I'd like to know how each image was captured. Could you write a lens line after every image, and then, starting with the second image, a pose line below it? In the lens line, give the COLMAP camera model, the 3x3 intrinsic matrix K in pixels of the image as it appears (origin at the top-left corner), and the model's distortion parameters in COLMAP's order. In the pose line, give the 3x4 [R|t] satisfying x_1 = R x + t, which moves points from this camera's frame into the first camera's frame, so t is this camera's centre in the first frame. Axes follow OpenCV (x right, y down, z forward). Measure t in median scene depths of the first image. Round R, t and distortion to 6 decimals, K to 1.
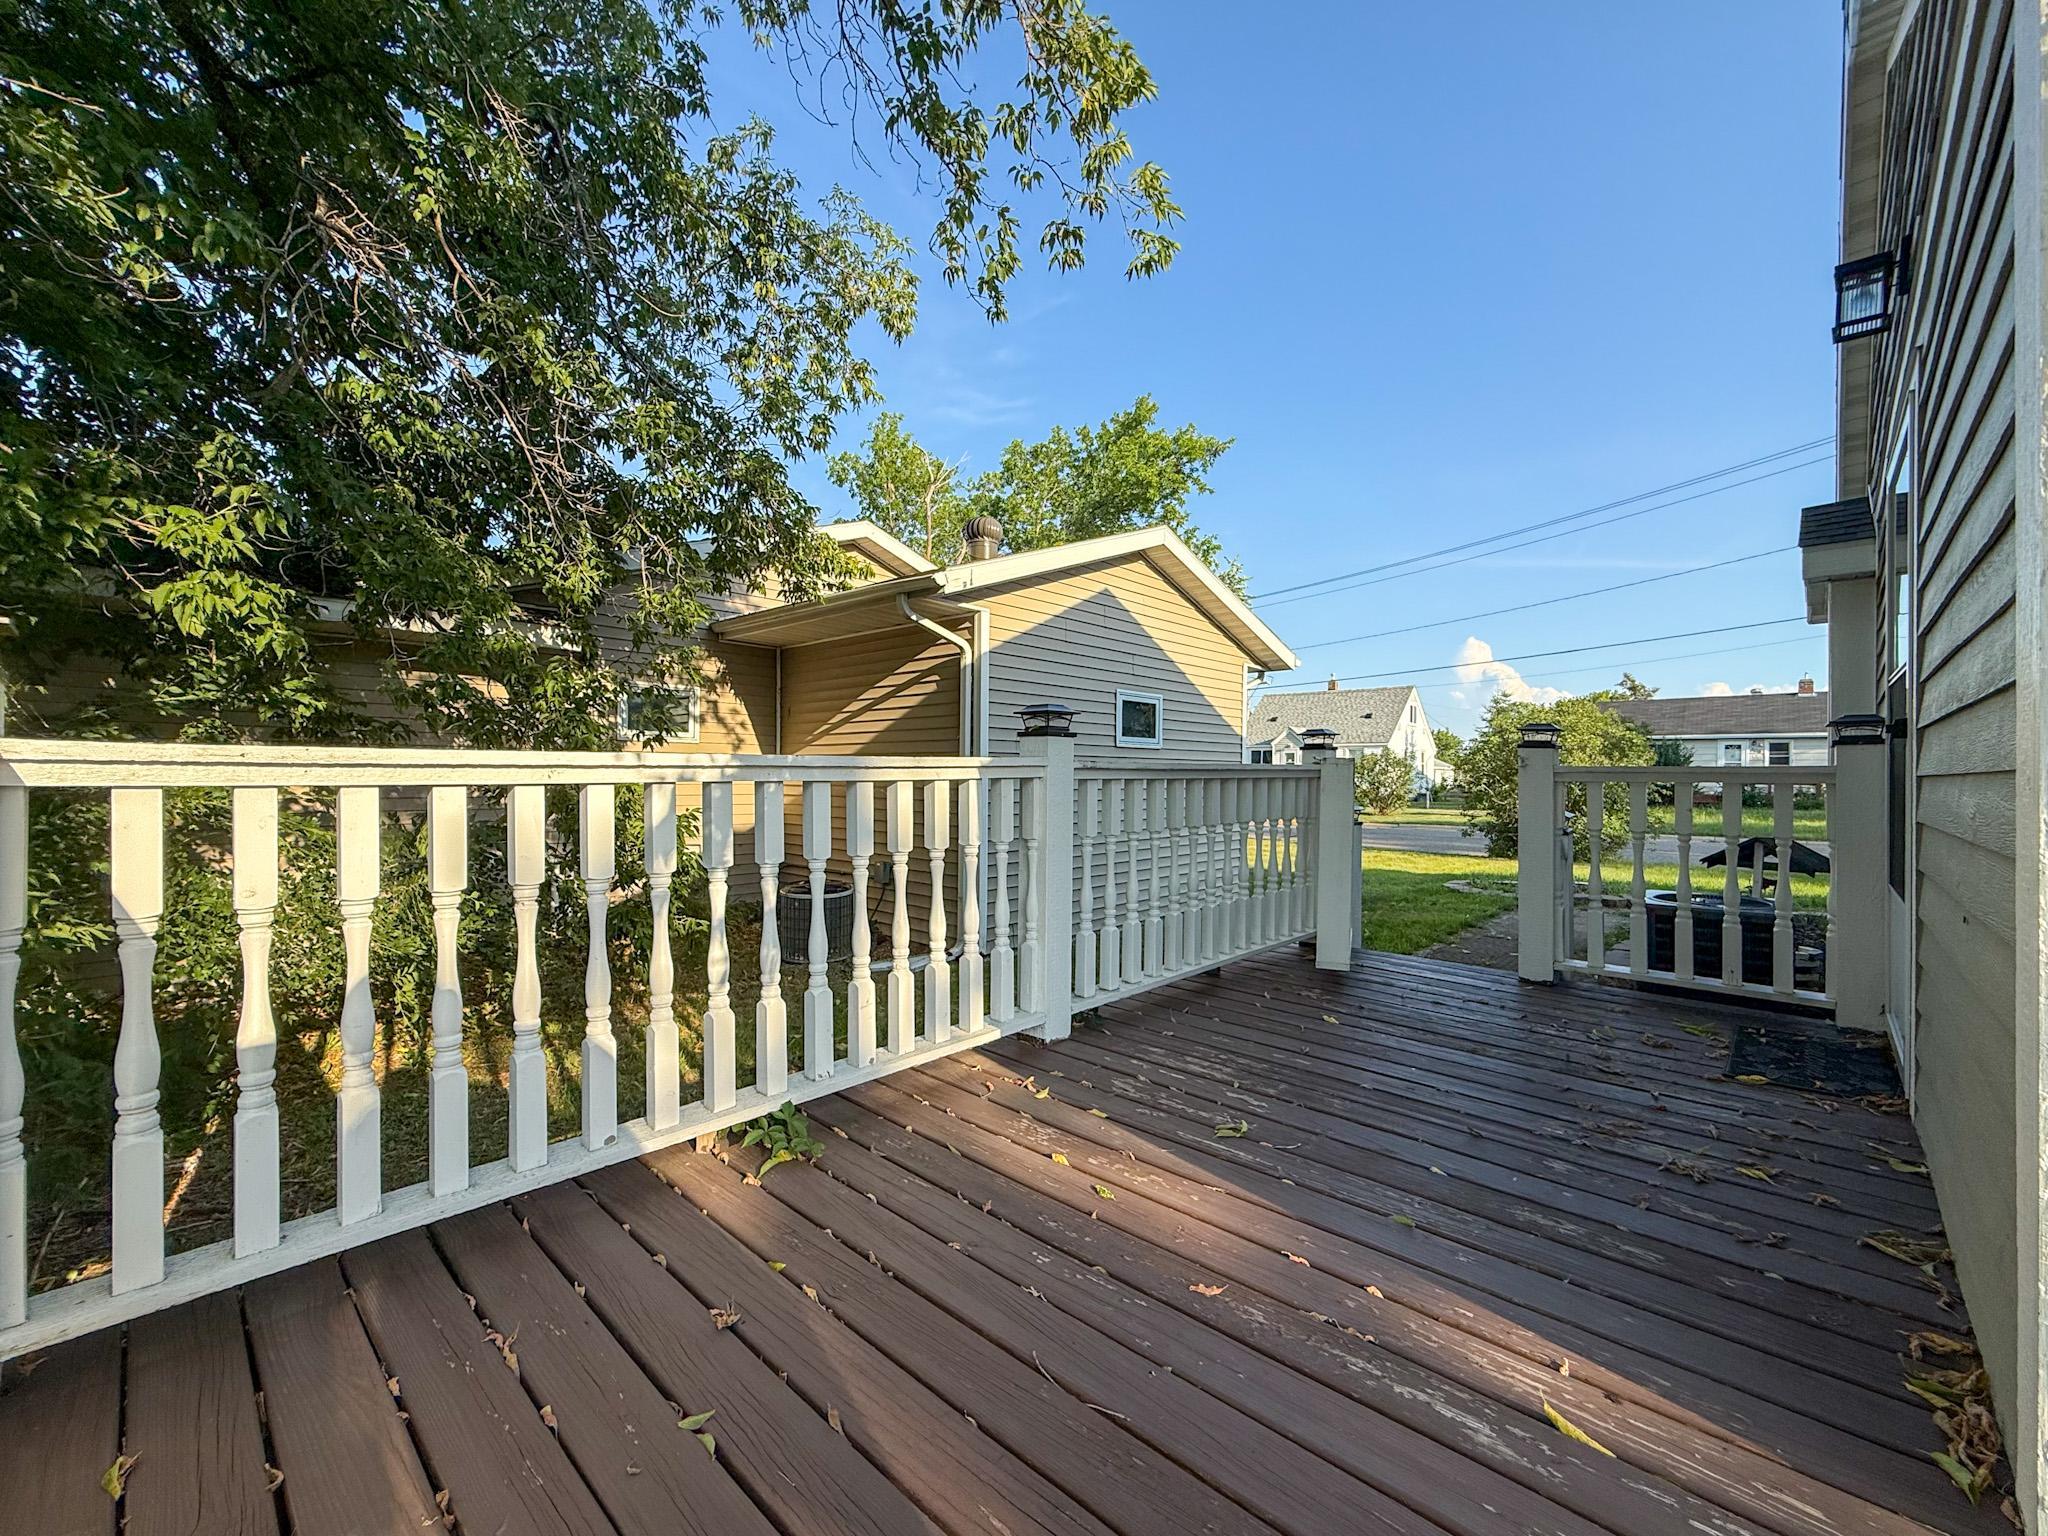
lens RADIAL K [[846.4, 0, 997.3], [0, 846.4, 770.7], [0, 0, 1]] dist [0.016475, -0.000115]
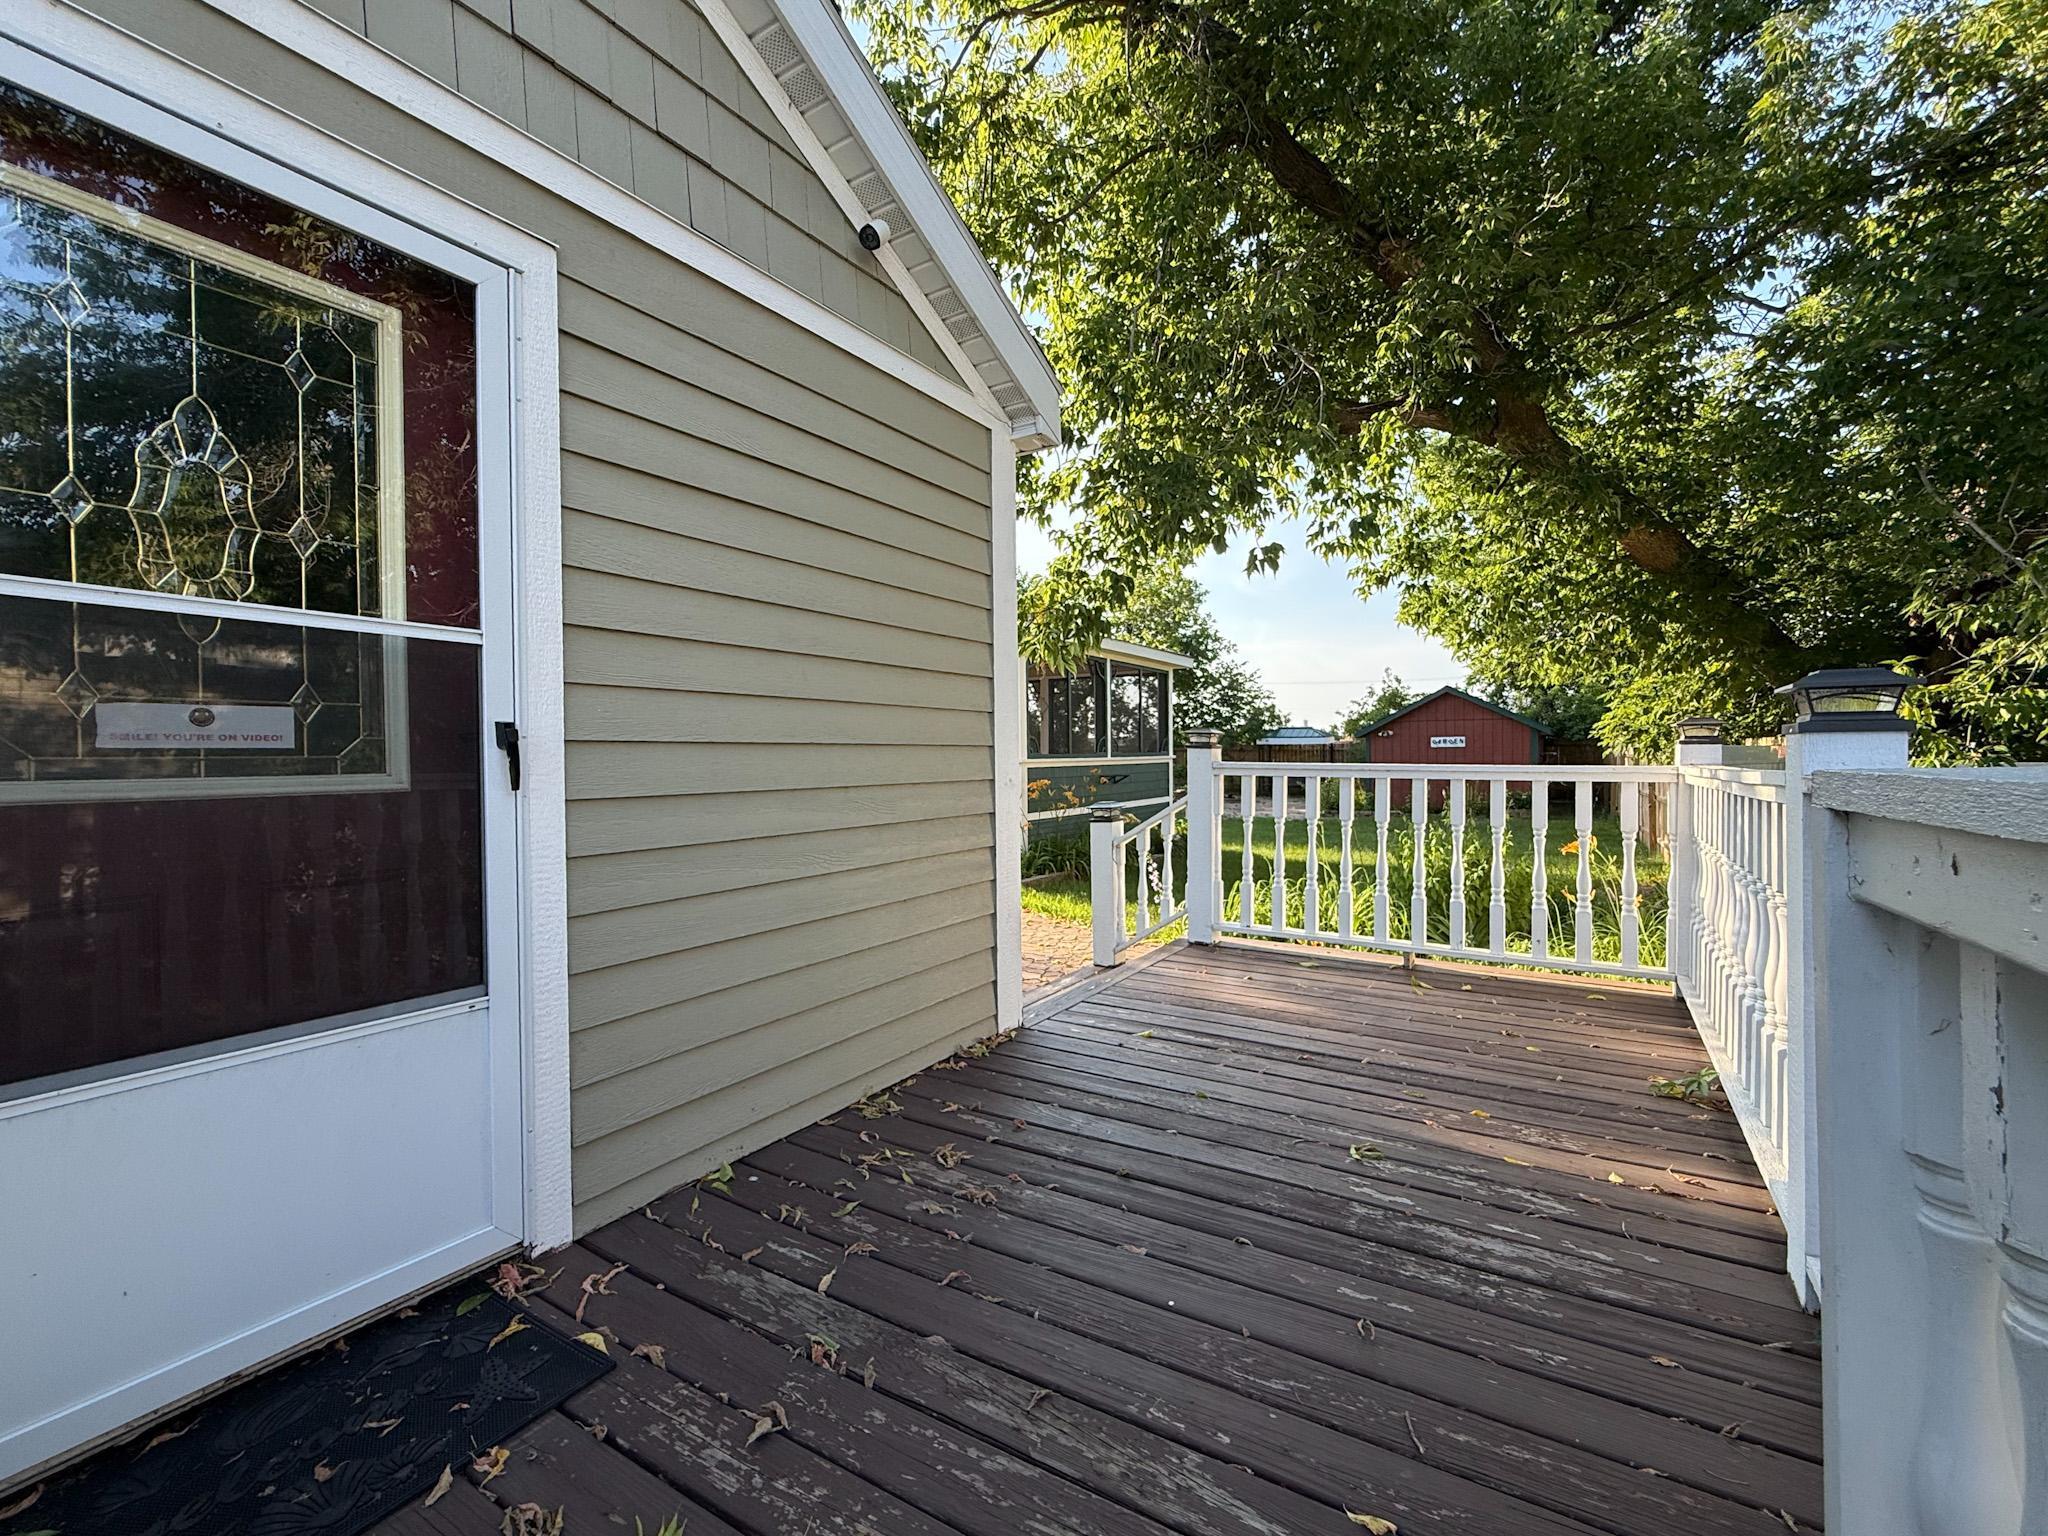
lens RADIAL K [[846.4, 0, 997.3], [0, 846.4, 770.7], [0, 0, 1]] dist [0.016475, -0.000115]
pose [[-0.984052, -0.001406, -0.177875, 0.767516], [-0.002844, 0.999965, 0.007828, -0.010996], [0.177857, 0.008209, -0.984022, 1.675091]]
